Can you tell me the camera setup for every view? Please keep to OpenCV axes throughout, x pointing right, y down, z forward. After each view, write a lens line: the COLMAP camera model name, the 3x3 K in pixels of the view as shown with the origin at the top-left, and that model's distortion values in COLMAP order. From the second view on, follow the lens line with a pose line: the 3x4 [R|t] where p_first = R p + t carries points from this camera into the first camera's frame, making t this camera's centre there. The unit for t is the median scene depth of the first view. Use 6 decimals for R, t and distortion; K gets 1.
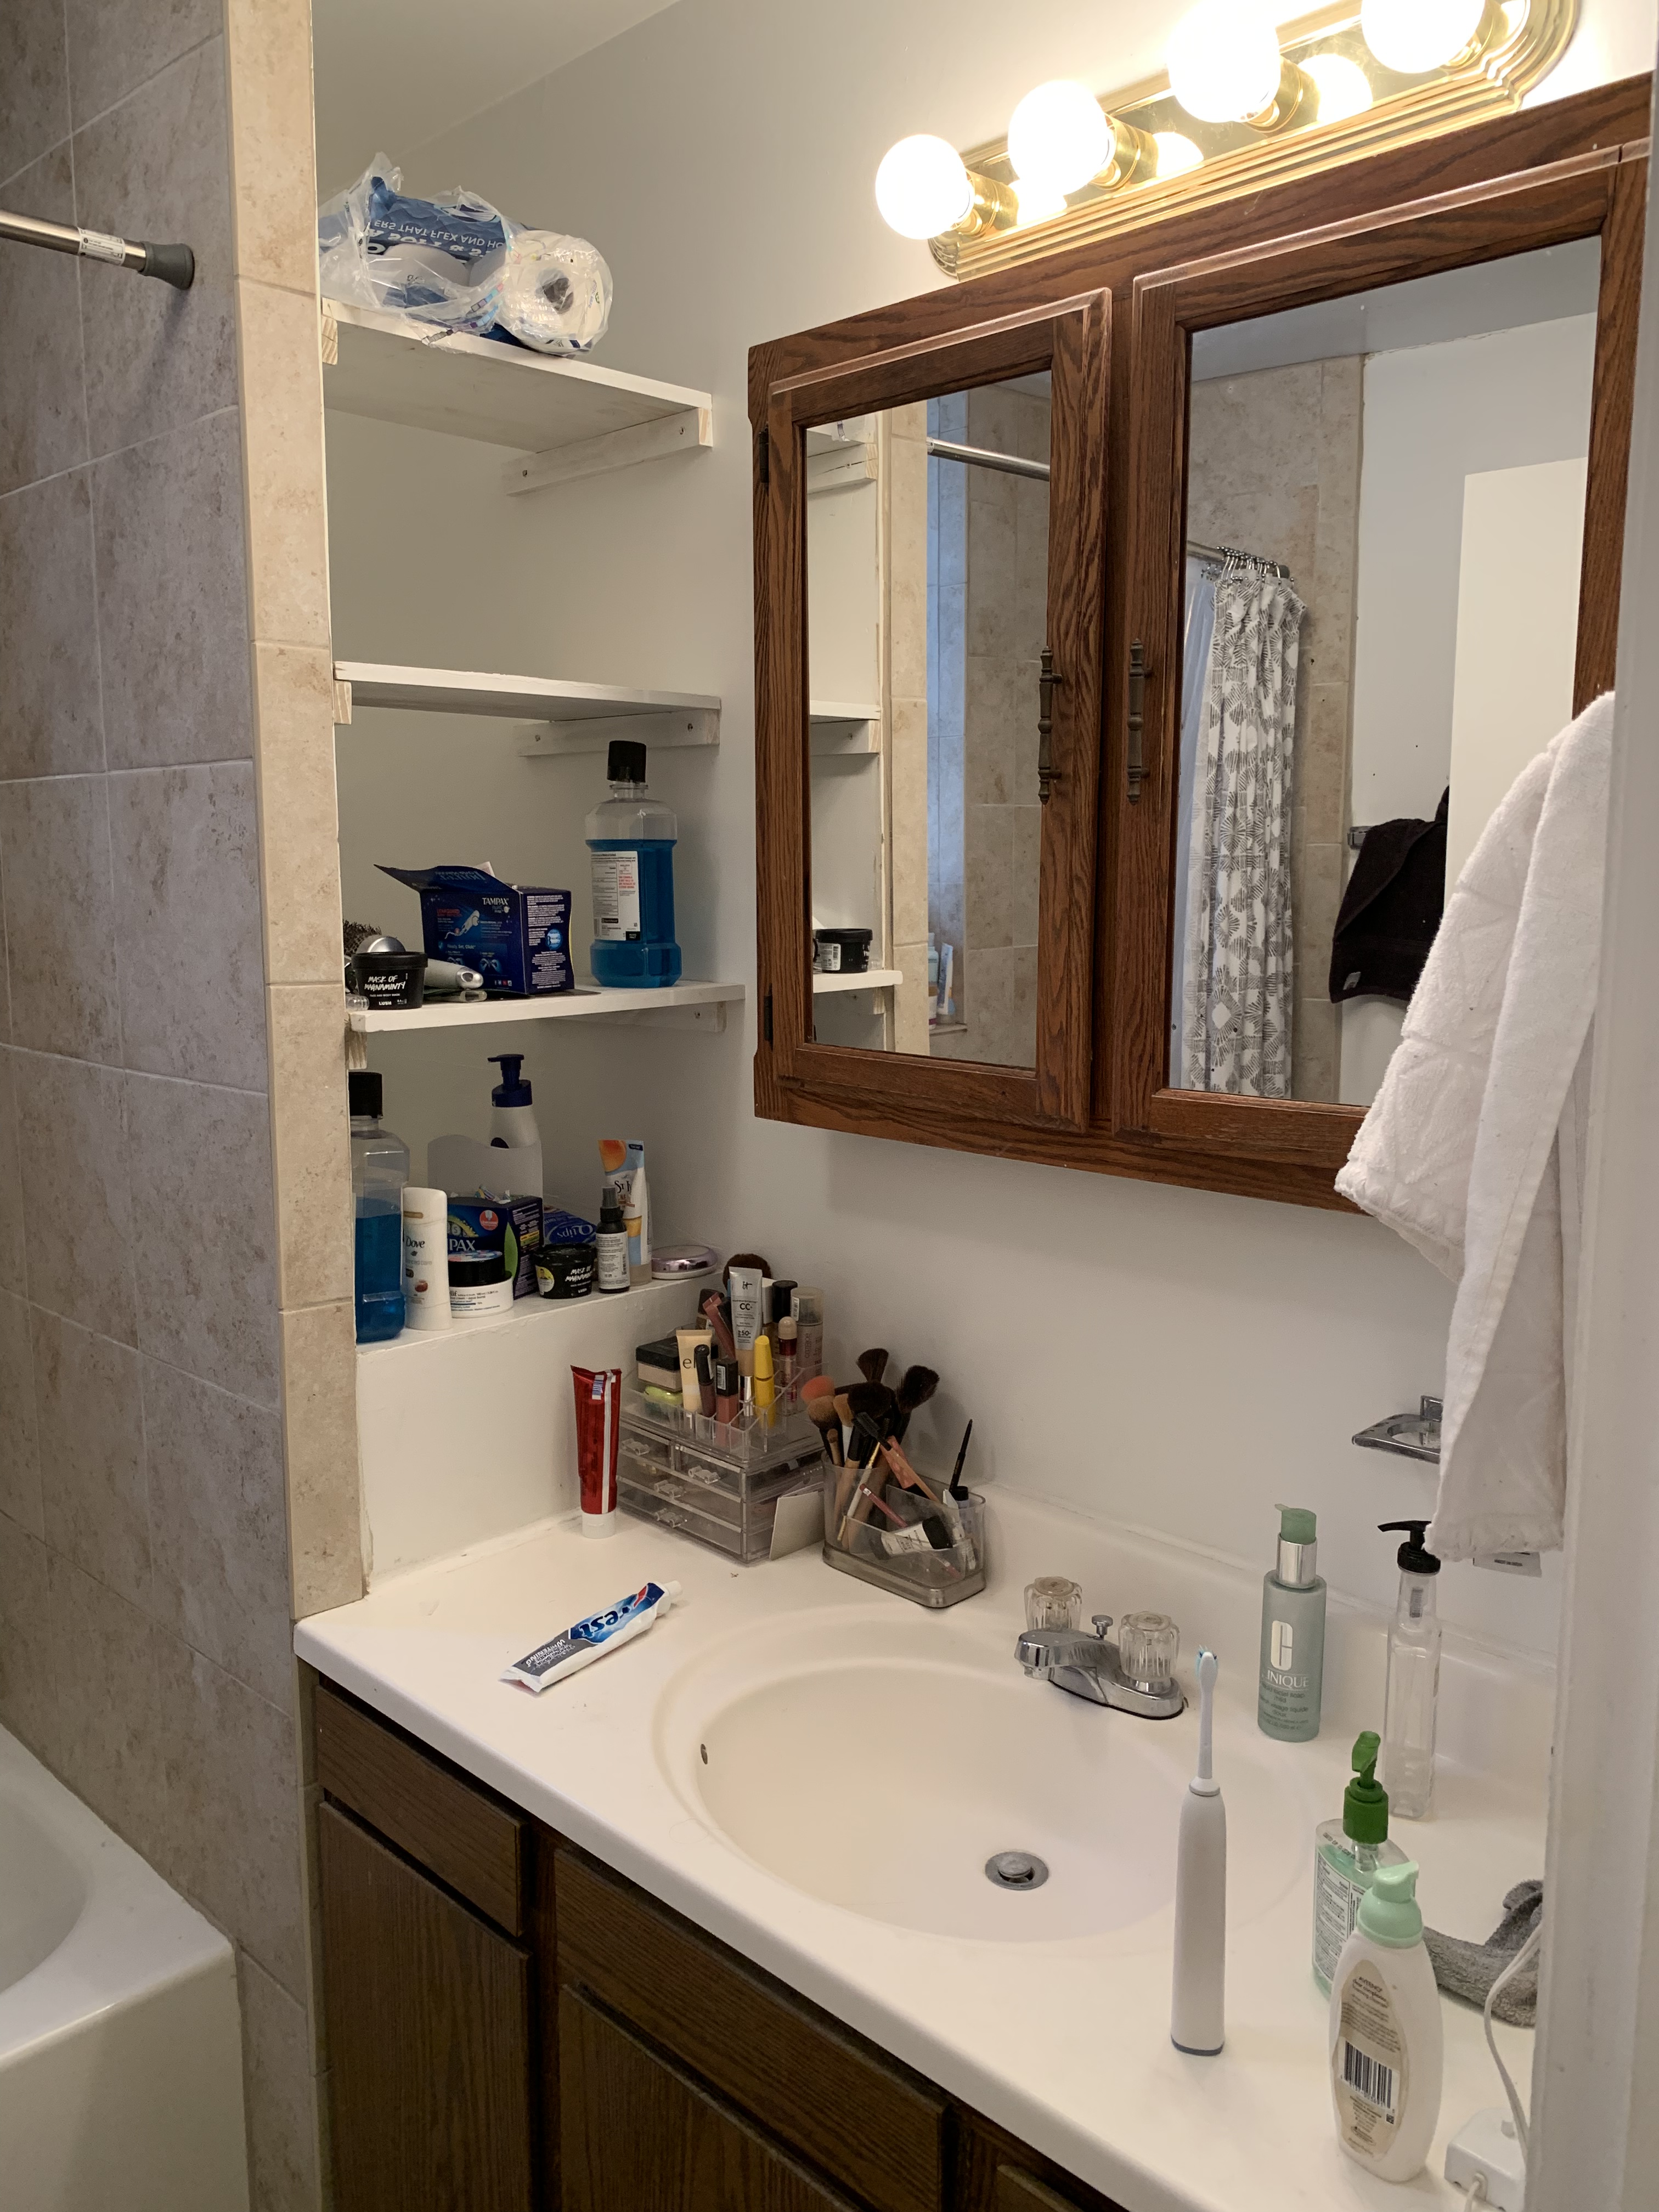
lens RADIAL K [[1666.8, 0, 811.1], [0, 1666.8, 1093.4], [0, 0, 1]] dist [0.028736, -0.038806]
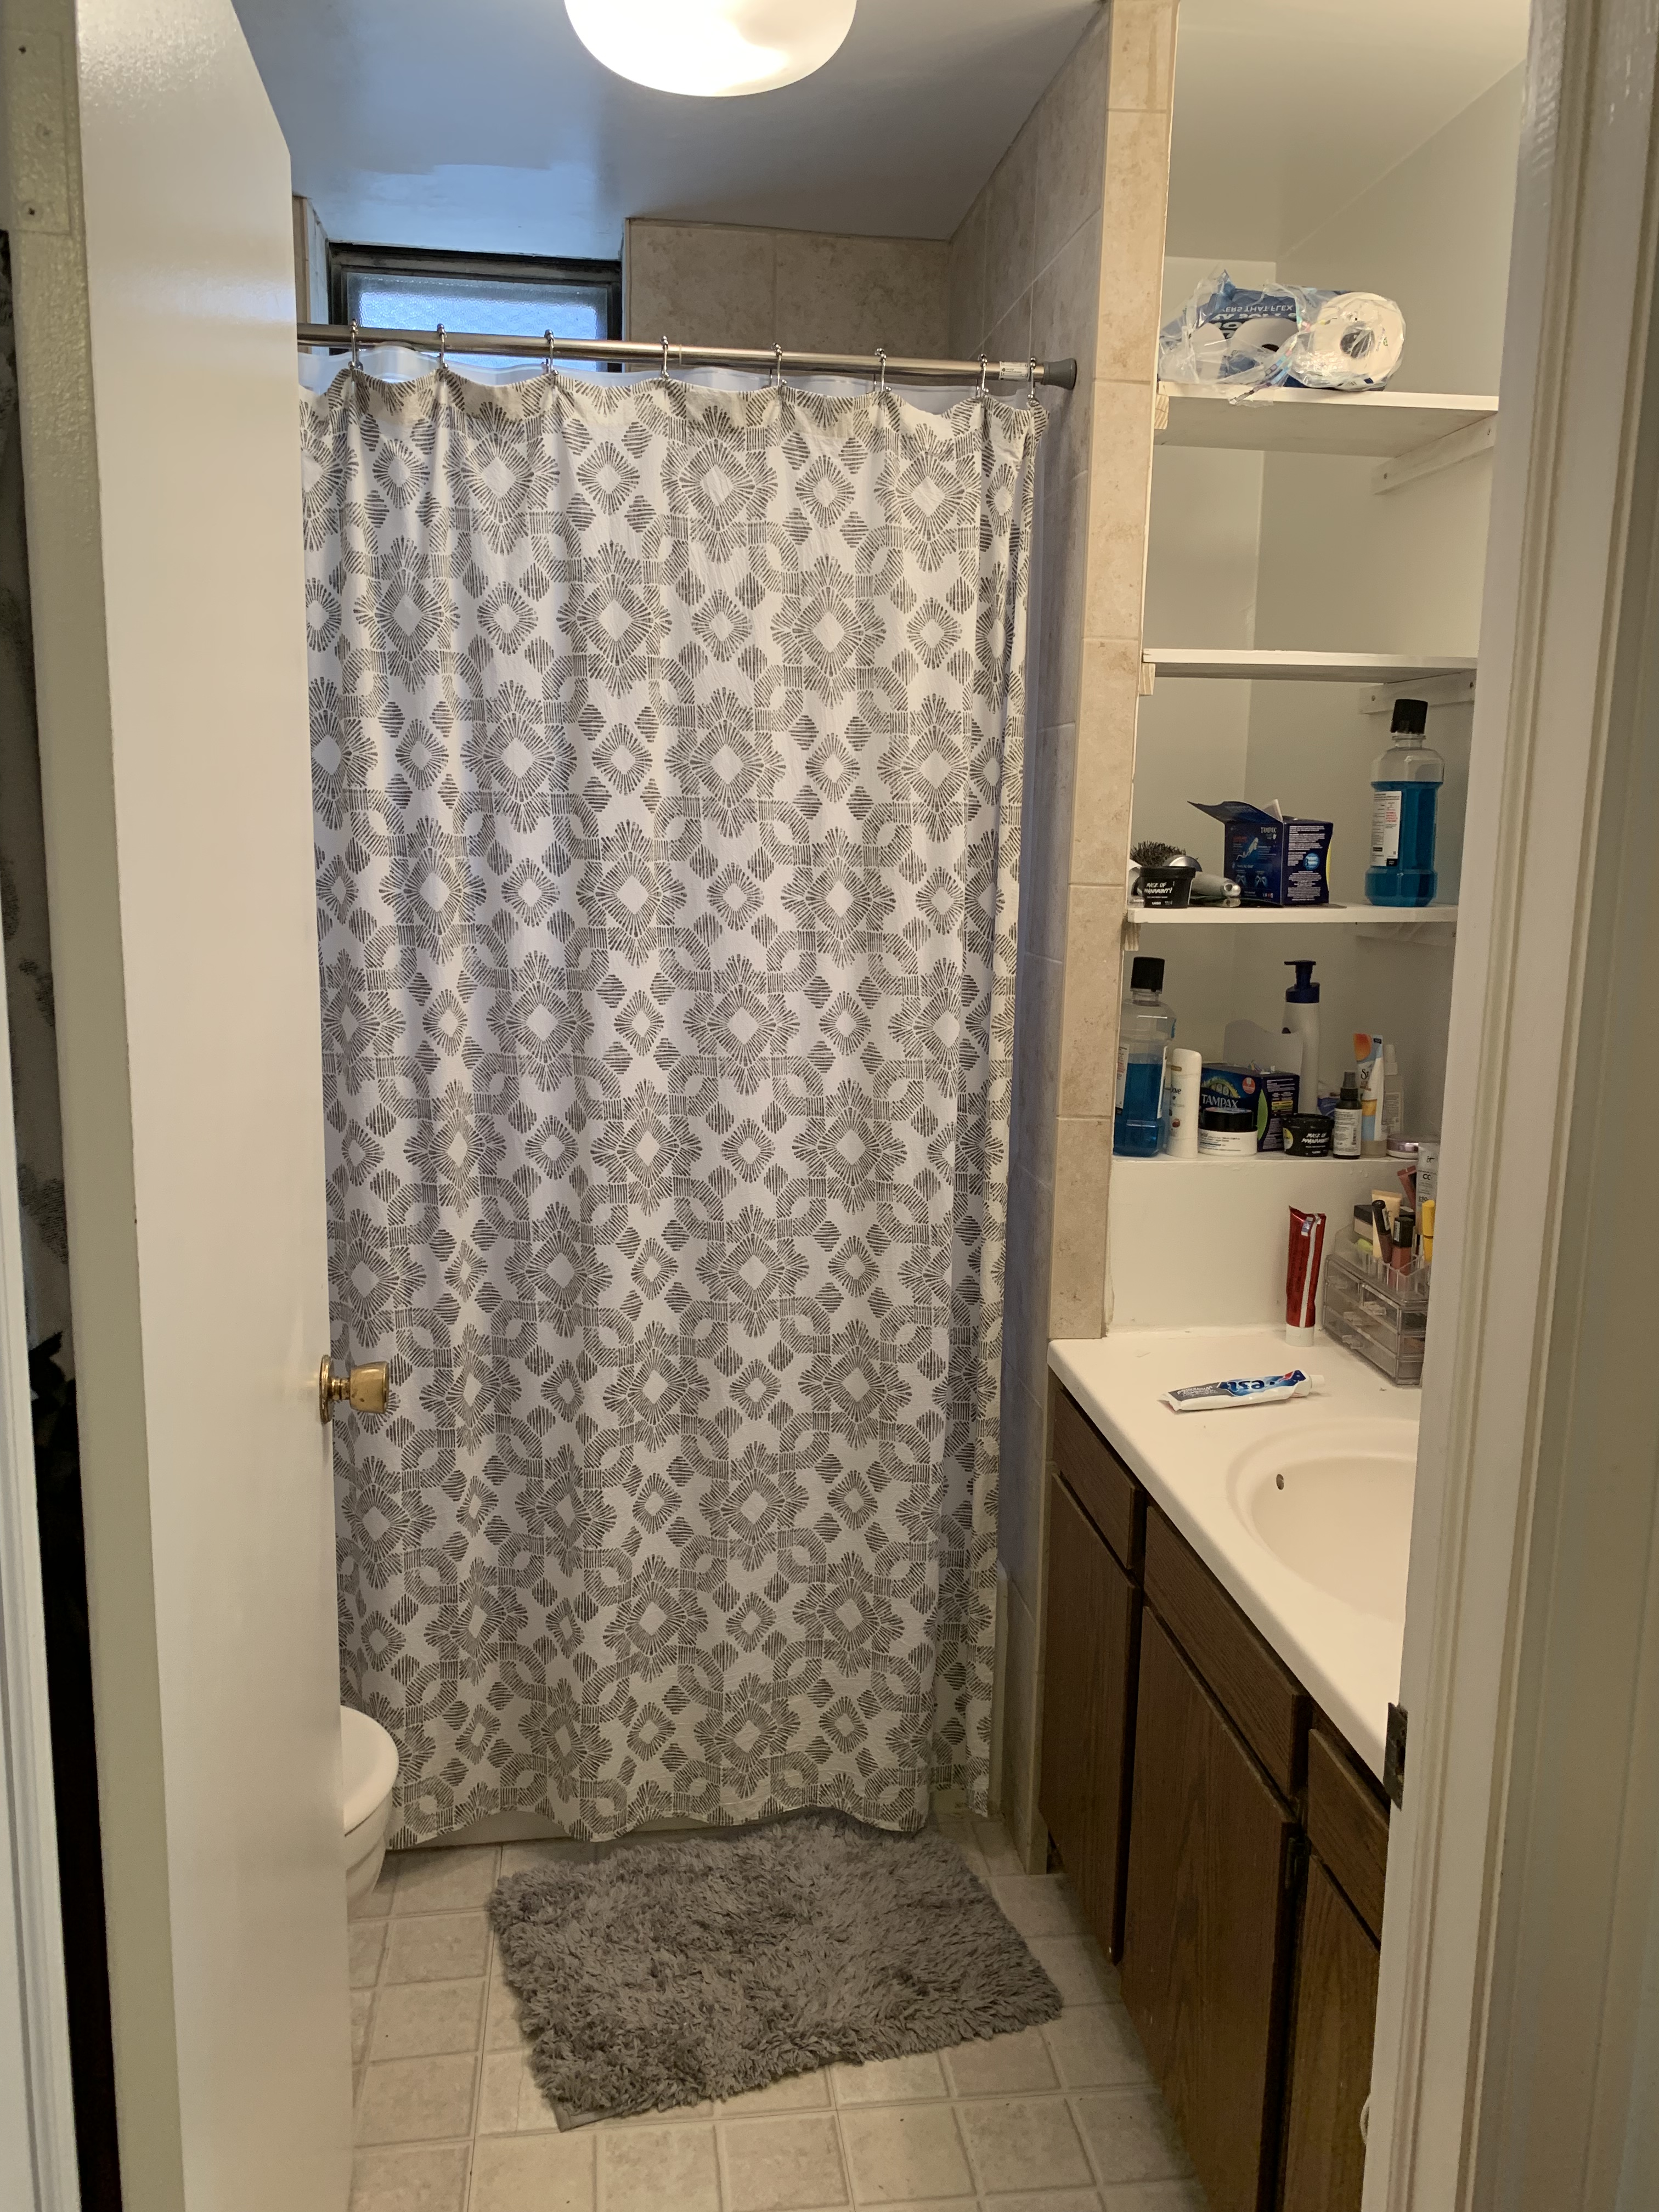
lens RADIAL K [[1666.8, 0, 808.3], [0, 1666.8, 1083.2], [0, 0, 1]] dist [0.028736, -0.038806]
pose [[0.786481, 0.112864, -0.607215, 0.344800], [-0.103432, 0.993345, 0.050668, 0.049878], [0.608893, 0.022956, 0.792920, -0.224360]]
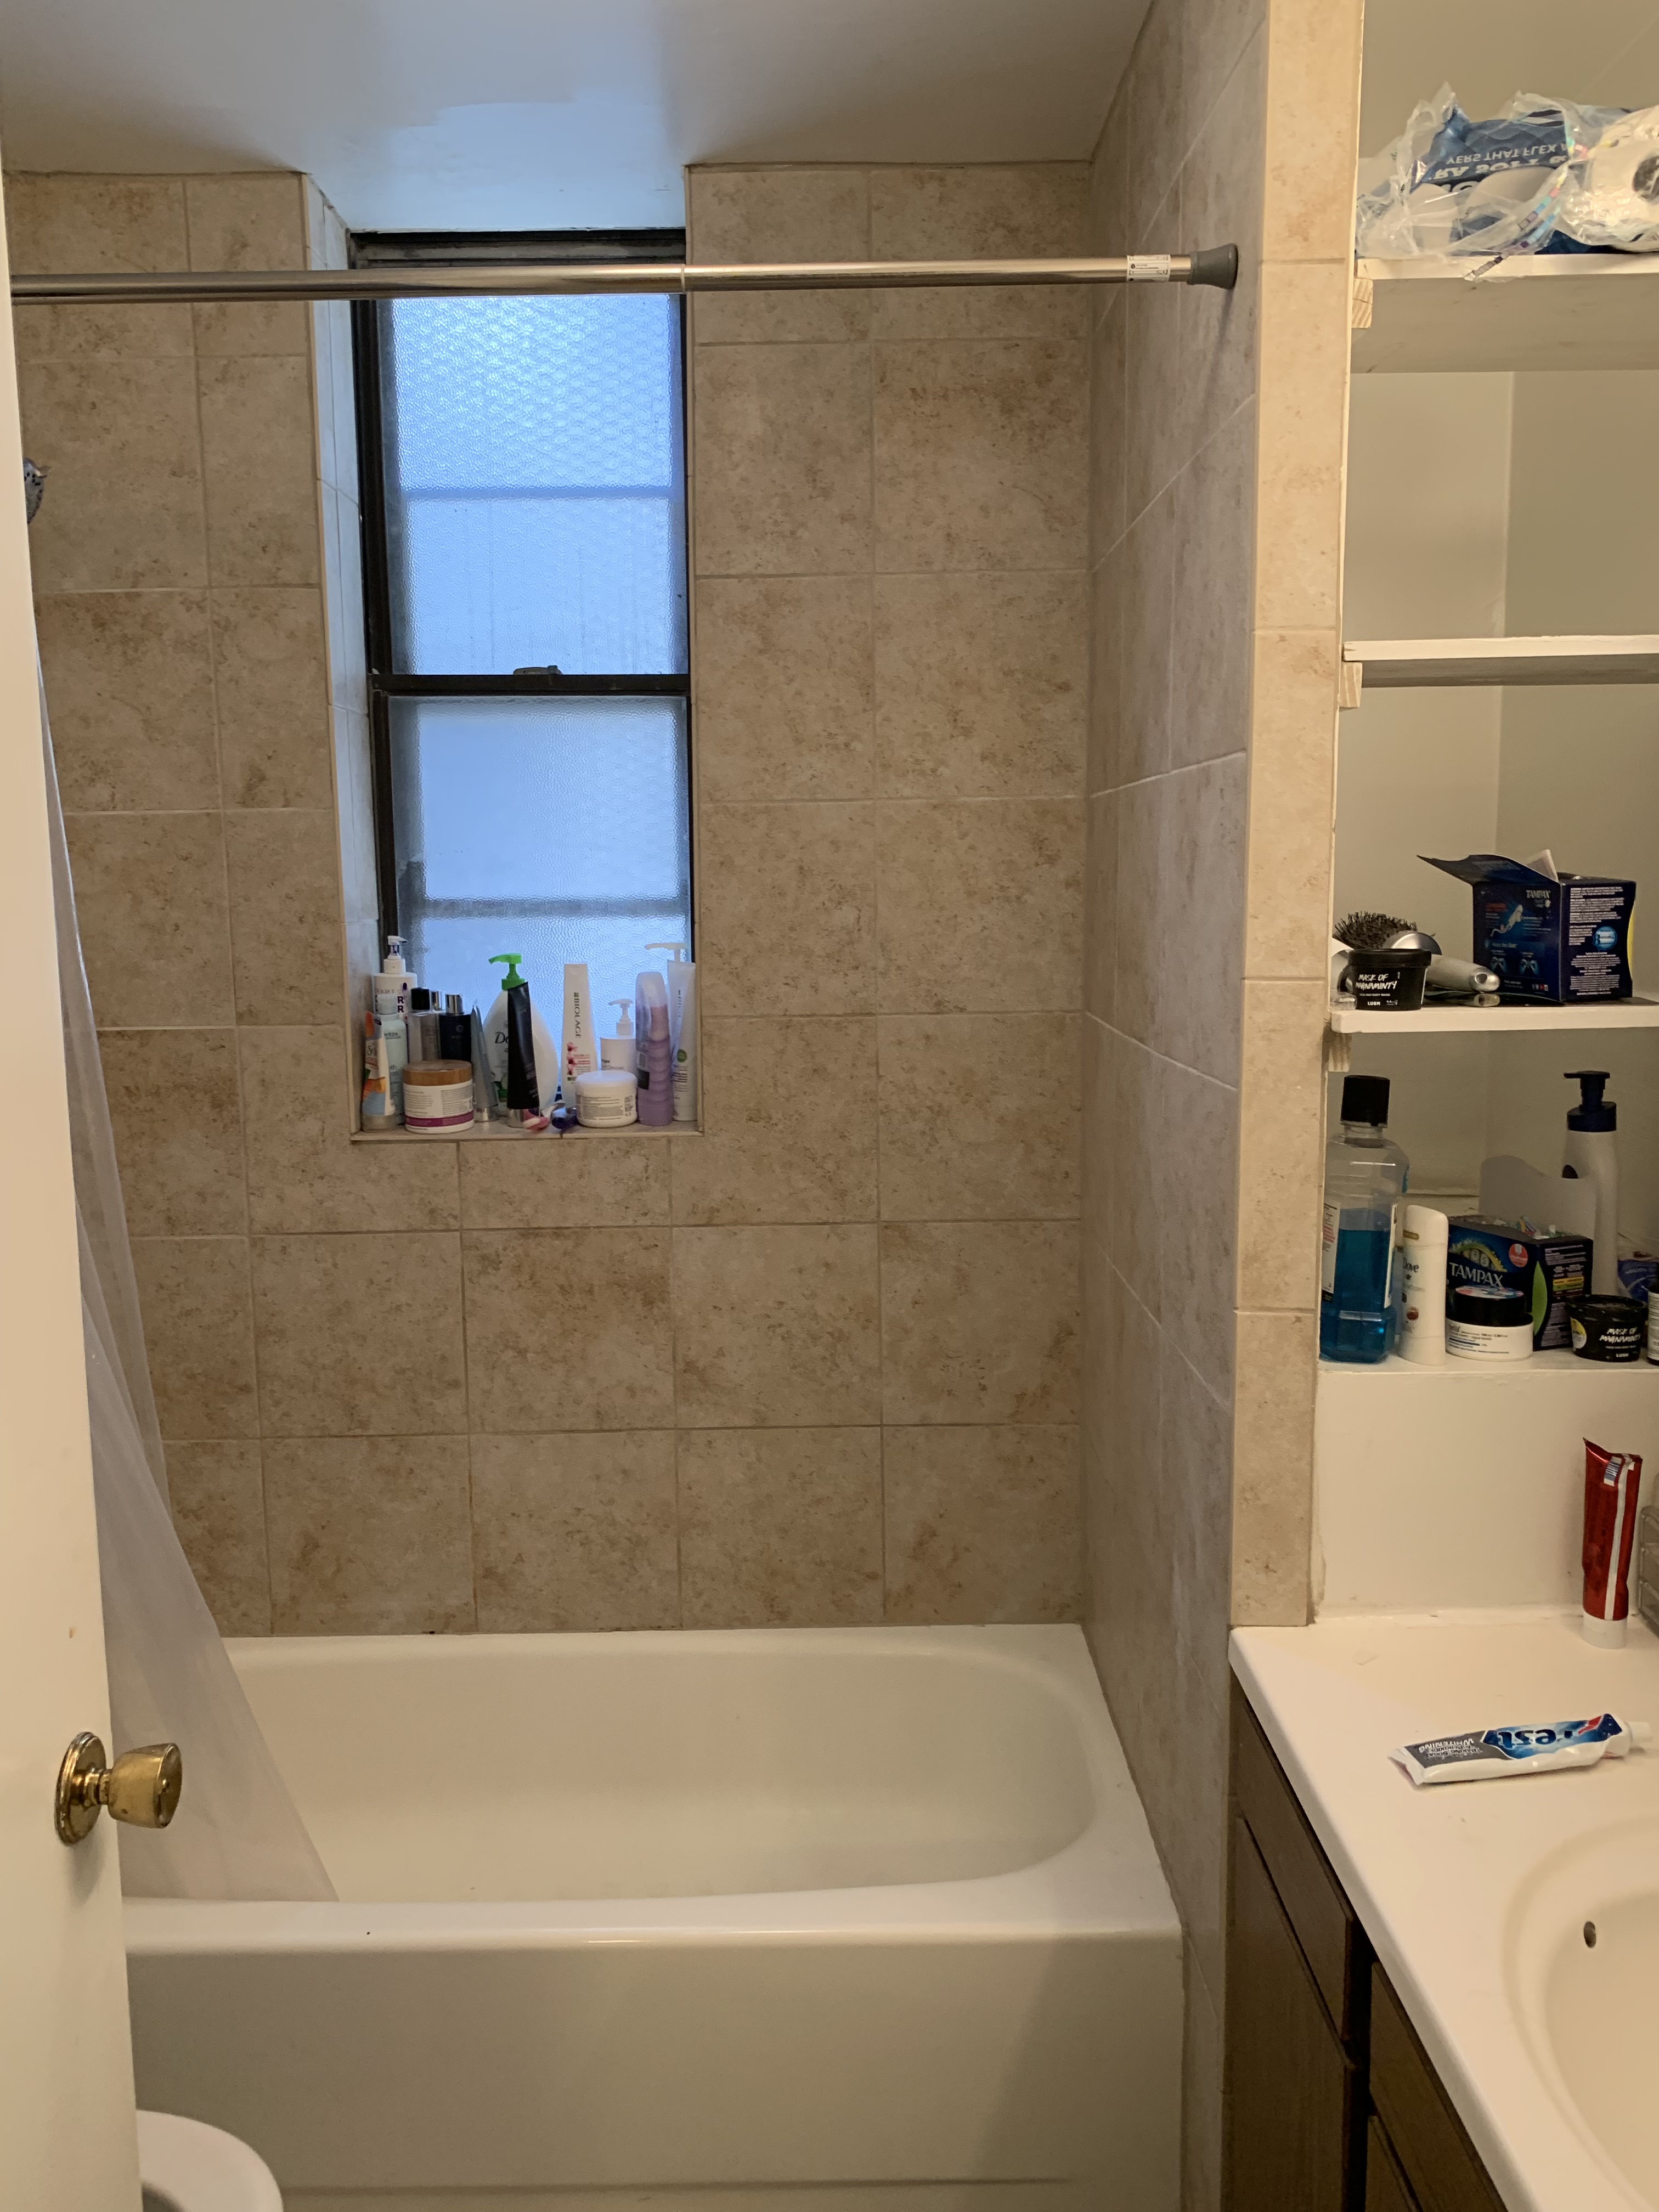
lens RADIAL K [[1666.8, 0, 812.8], [0, 1666.8, 1089.0], [0, 0, 1]] dist [0.028736, -0.038806]
pose [[0.700660, 0.080907, -0.708893, 0.185790], [-0.084458, 0.995969, 0.030193, -0.007813], [0.708478, 0.038717, 0.704670, 0.117466]]
